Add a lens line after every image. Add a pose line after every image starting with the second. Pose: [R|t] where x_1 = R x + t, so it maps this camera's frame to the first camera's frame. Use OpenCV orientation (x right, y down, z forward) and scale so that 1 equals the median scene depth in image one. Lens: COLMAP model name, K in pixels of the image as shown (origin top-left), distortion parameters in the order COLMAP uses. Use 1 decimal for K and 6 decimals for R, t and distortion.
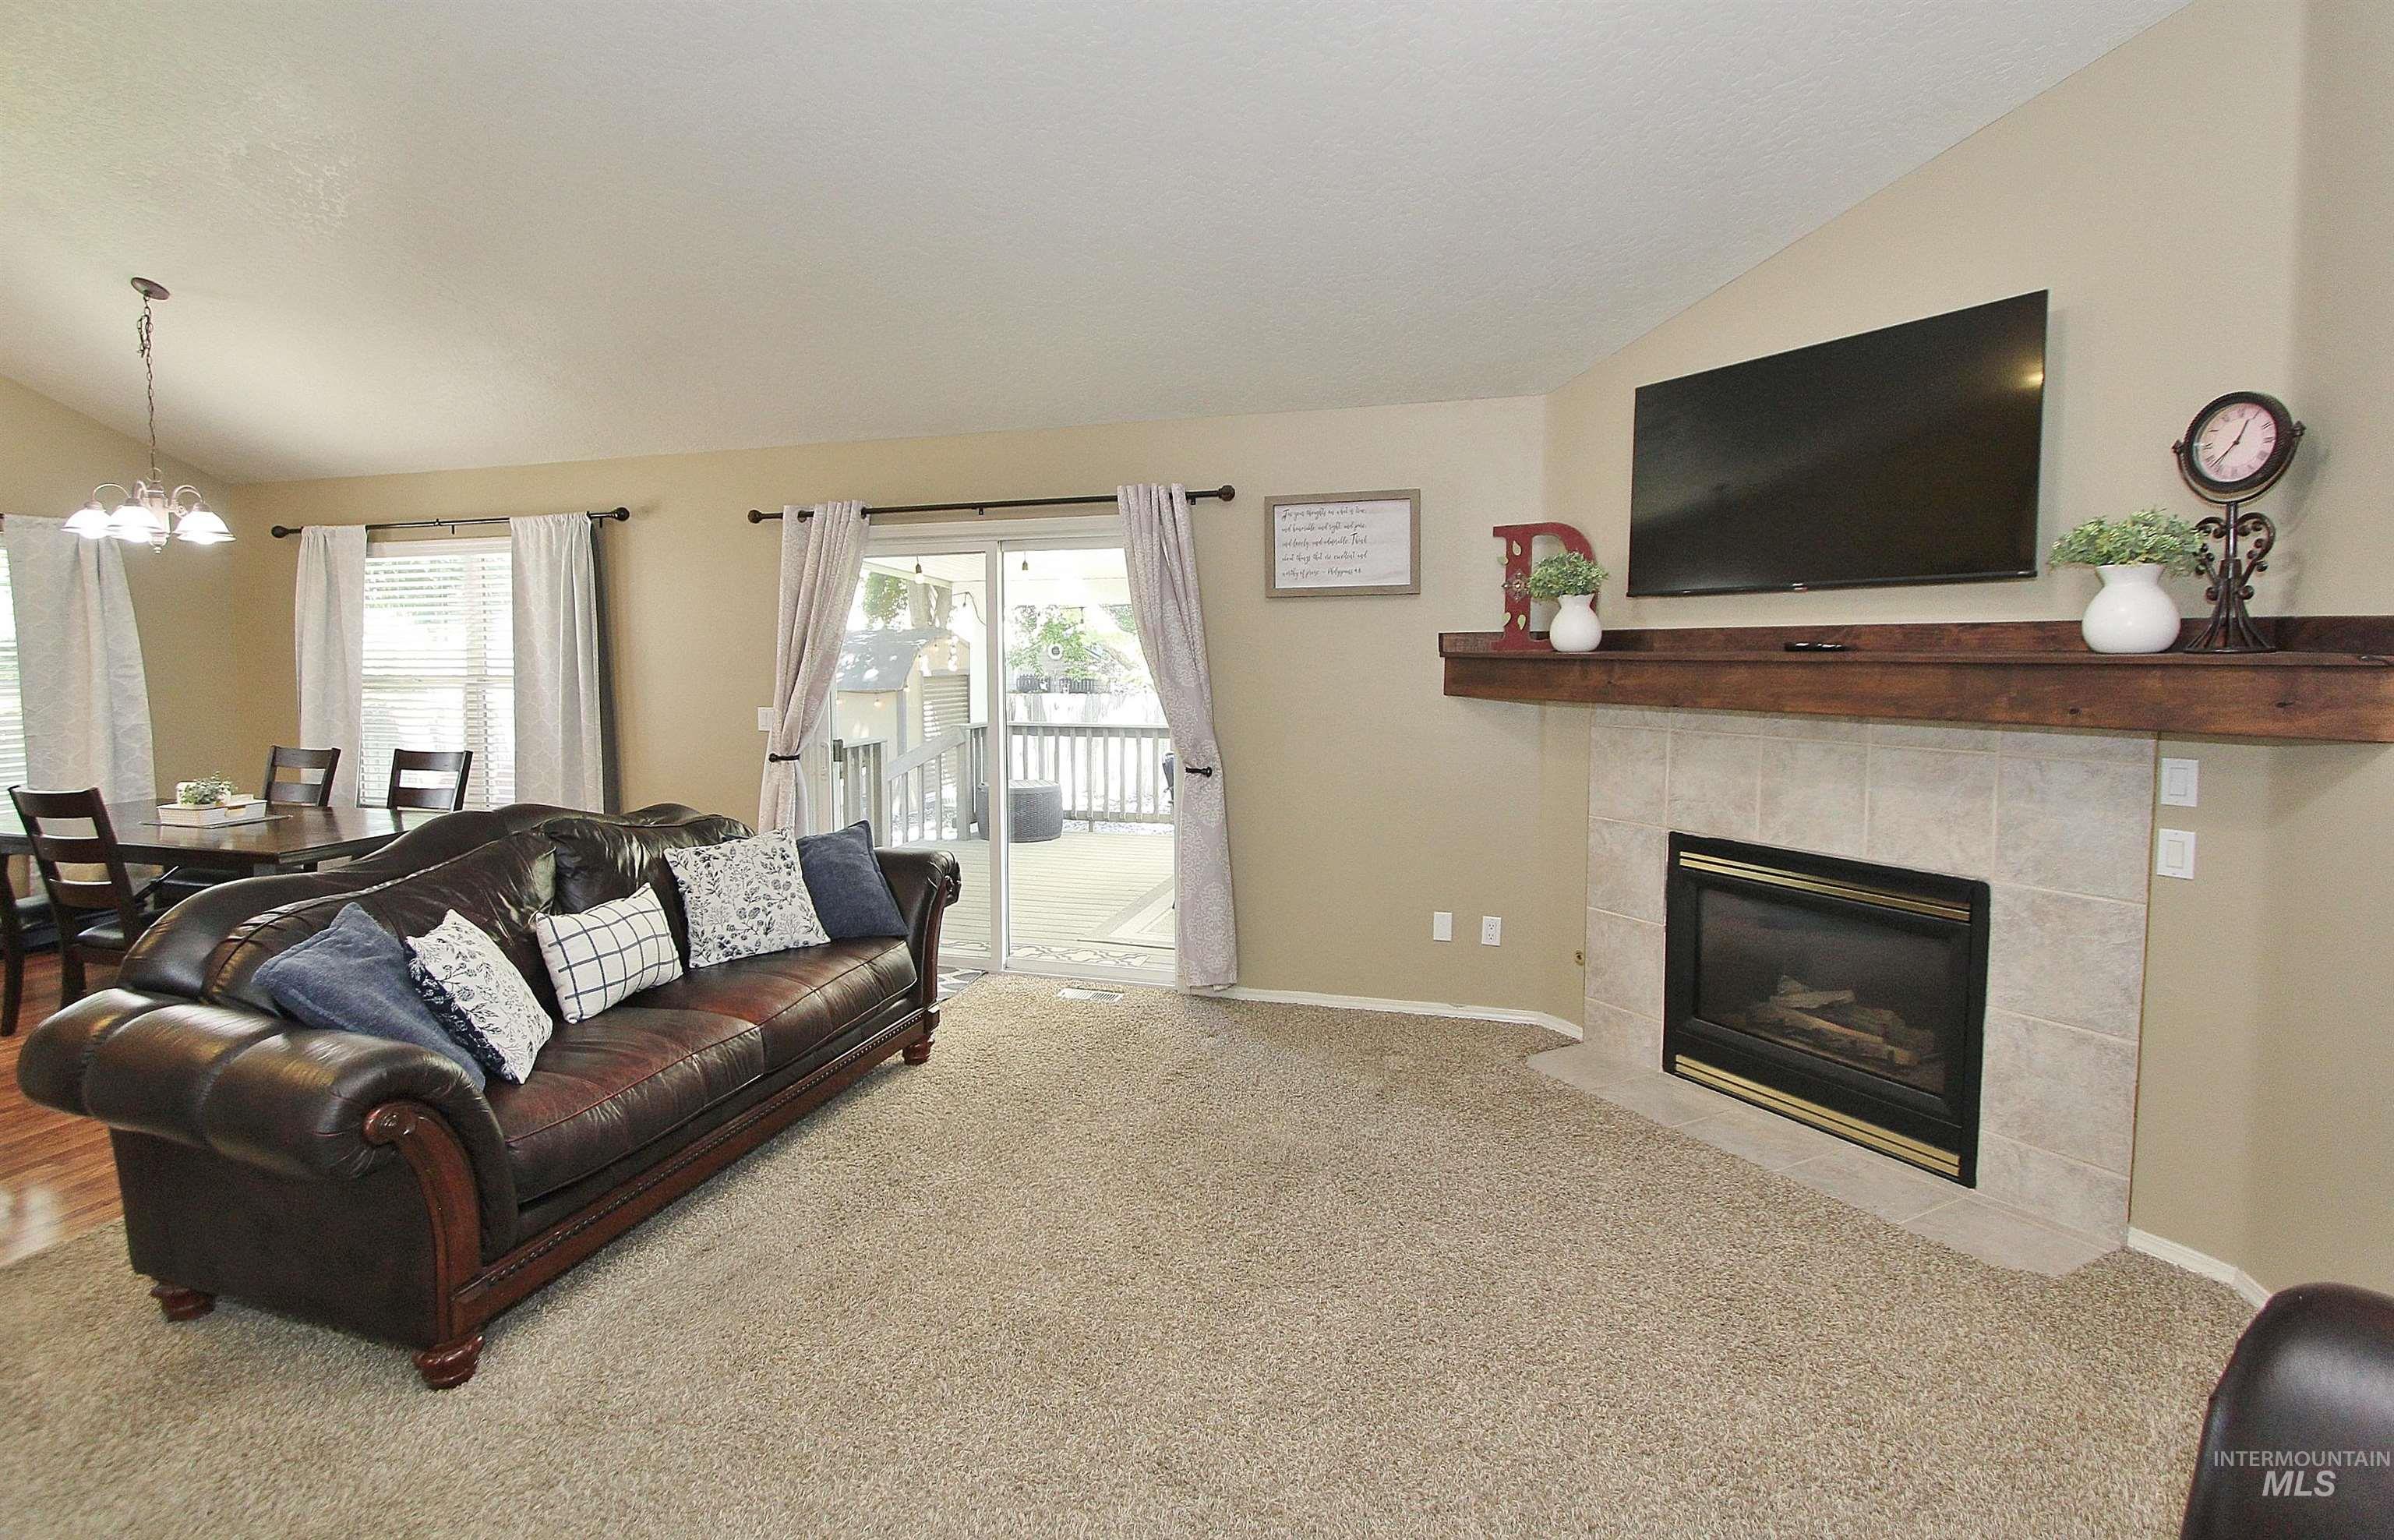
lens RADIAL K [[1140.2, 0, 1147.9], [0, 1140.2, 715.0], [0, 0, 1]] dist [-0.023190, -0.000070]
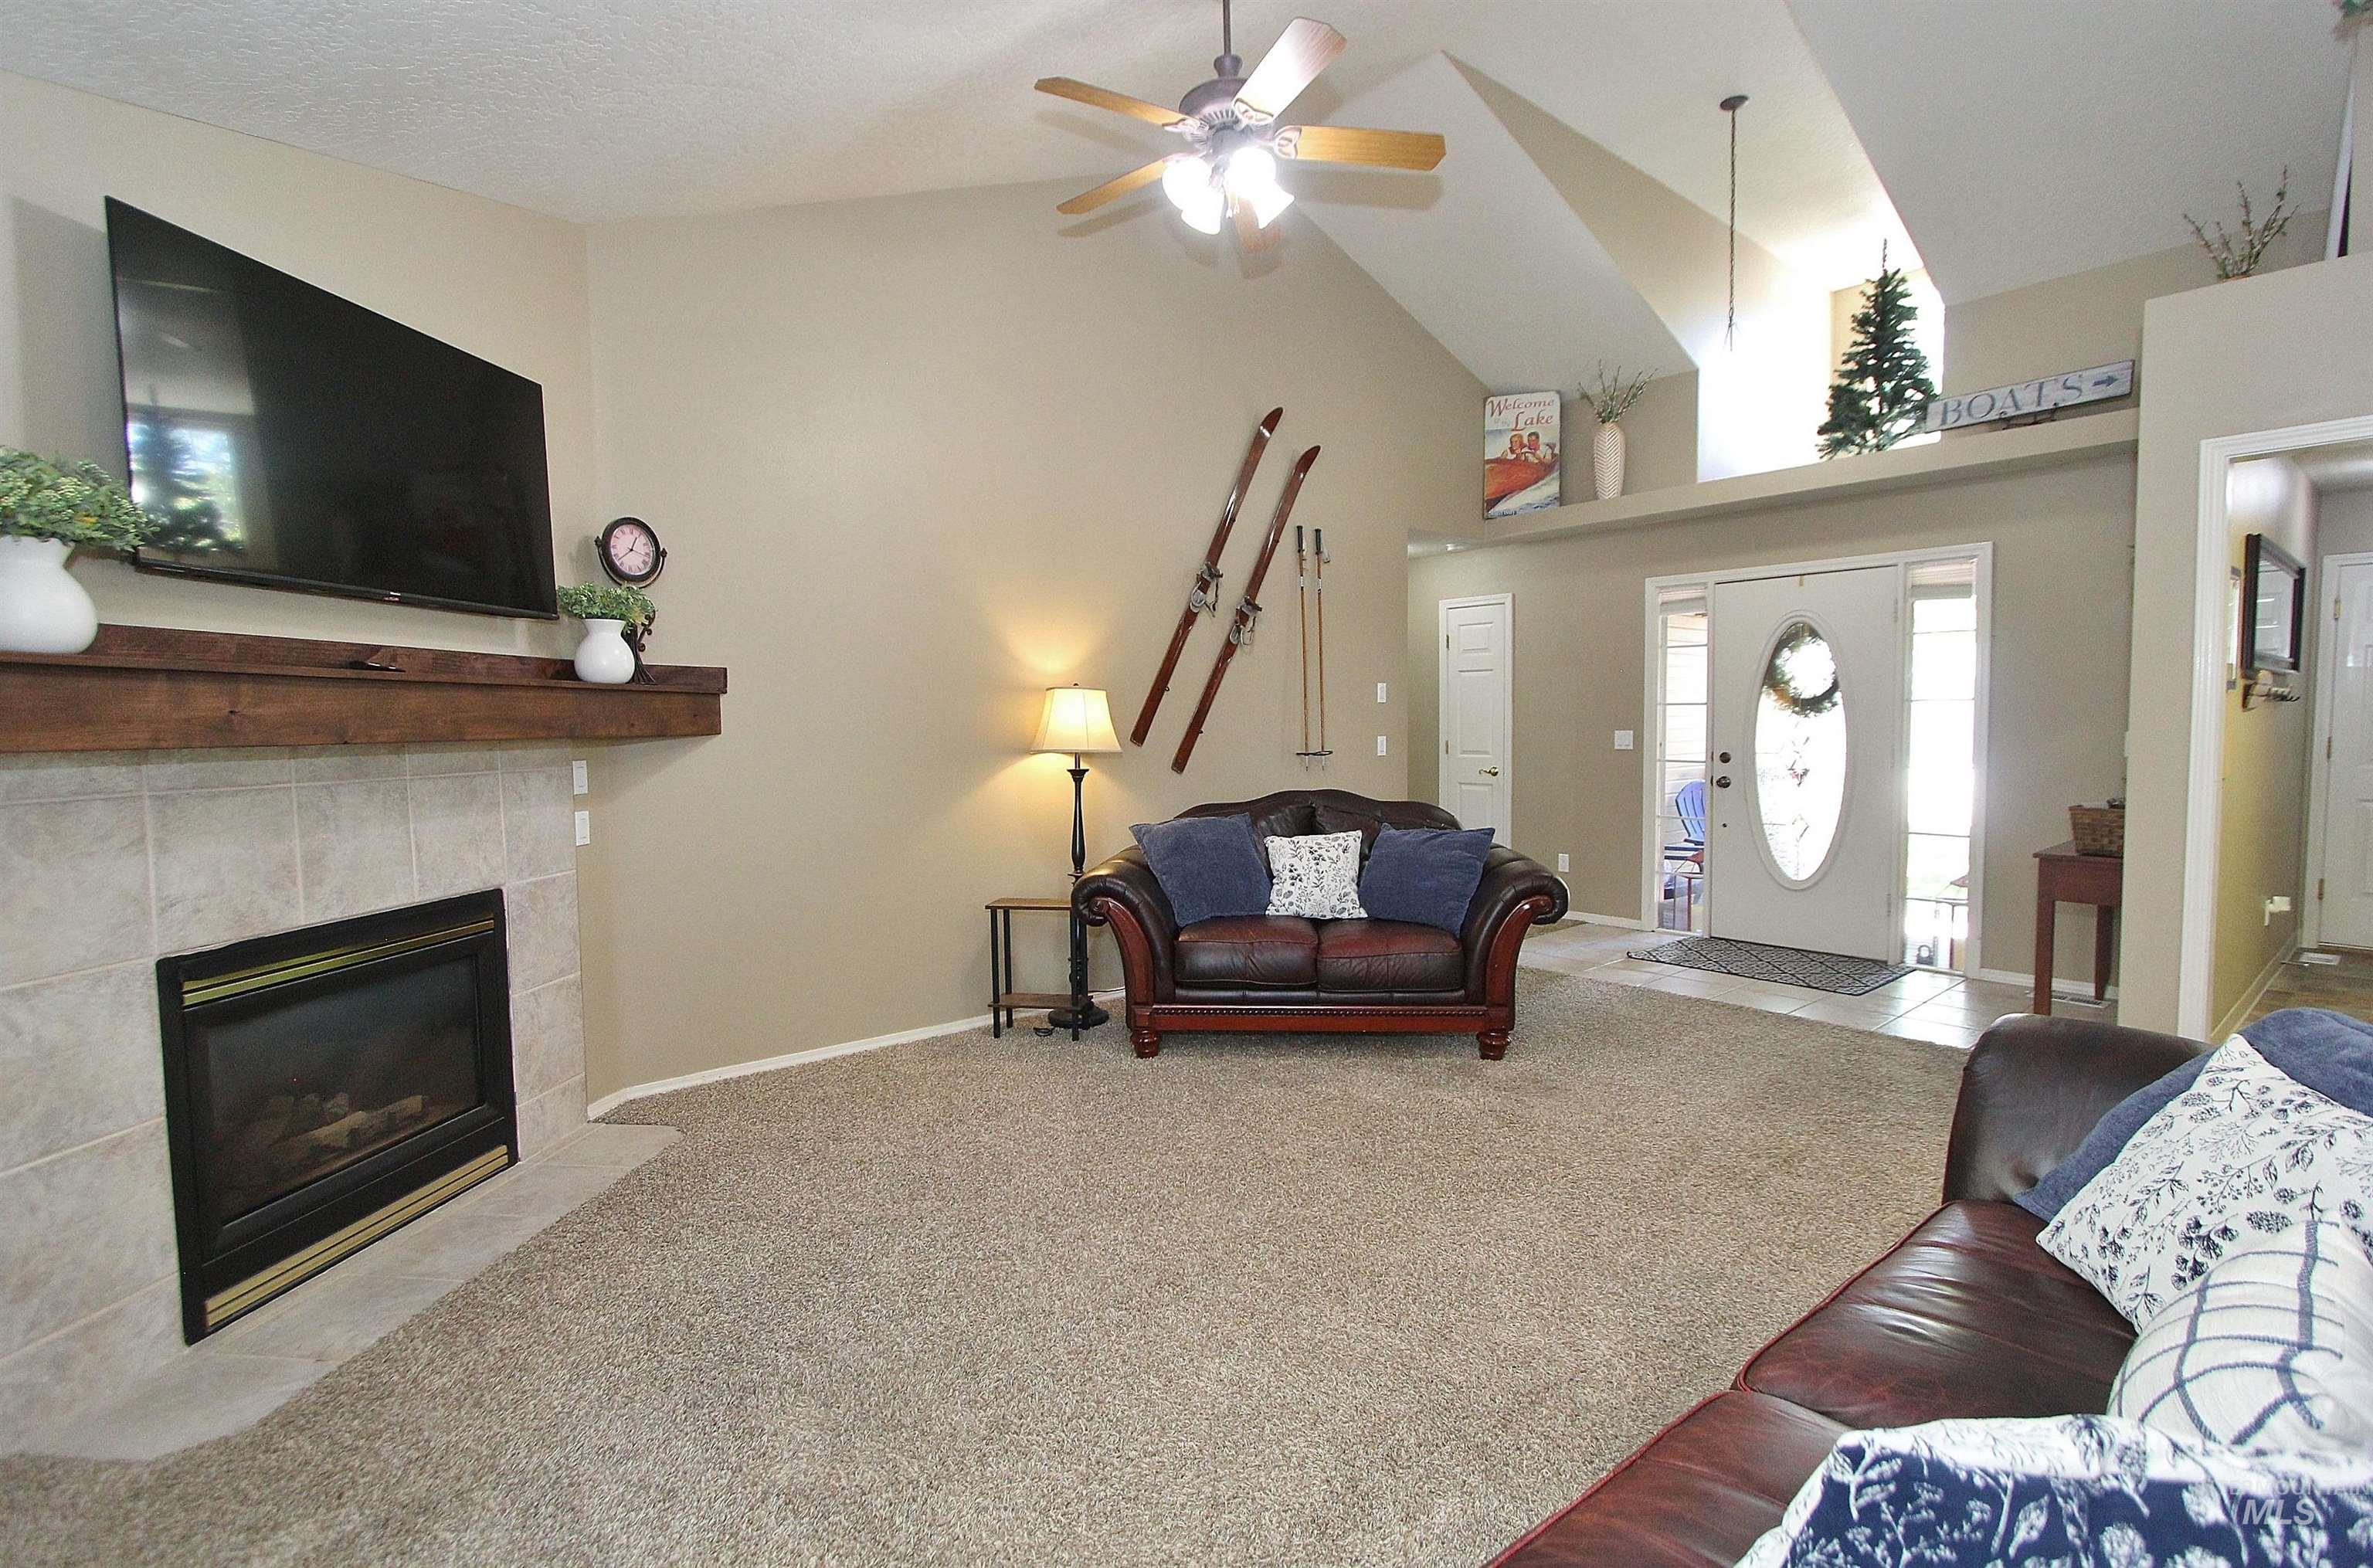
lens RADIAL K [[1091.2, 0, 1180.6], [0, 1091.2, 784.9], [0, 0, 1]] dist [-0.012846, 0.001211]
pose [[-0.830775, -0.018473, 0.556302, -0.342068], [0.048238, 0.993299, 0.105022, -0.027355], [-0.554515, 0.114085, -0.824317, 1.248238]]
